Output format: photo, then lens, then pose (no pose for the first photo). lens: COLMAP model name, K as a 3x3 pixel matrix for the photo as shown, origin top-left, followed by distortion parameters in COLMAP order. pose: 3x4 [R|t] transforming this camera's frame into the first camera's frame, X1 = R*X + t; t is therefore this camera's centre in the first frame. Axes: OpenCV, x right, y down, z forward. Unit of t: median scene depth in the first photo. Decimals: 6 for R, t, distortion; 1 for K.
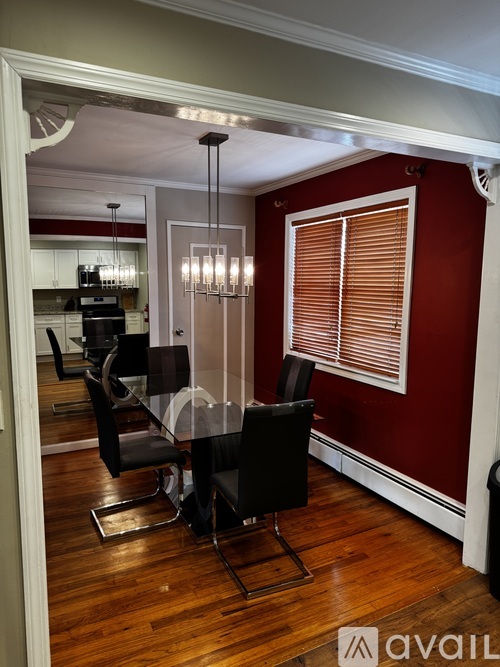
lens RADIAL K [[471.4, 0, 251.6], [0, 471.4, 333.4], [0, 0, 1]] dist [0.049752, -0.048987]
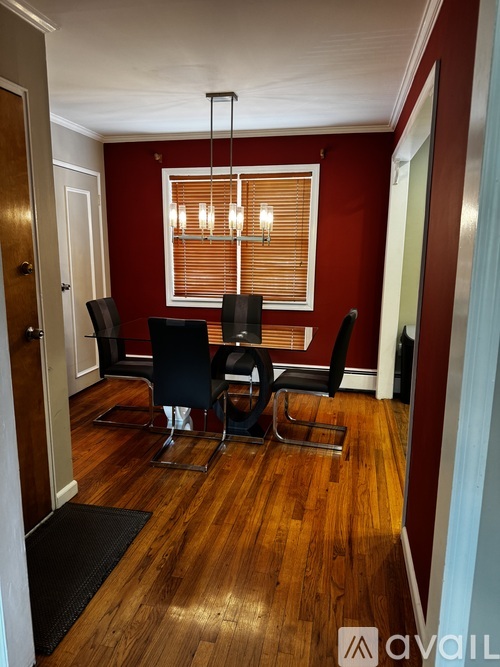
lens RADIAL K [[471.4, 0, 250.6], [0, 471.4, 335.0], [0, 0, 1]] dist [0.049752, -0.048987]
pose [[0.635381, -0.143992, 0.758655, -0.875328], [0.084207, 0.989522, 0.117285, 0.014896], [-0.767594, -0.010637, 0.640849, 0.211397]]
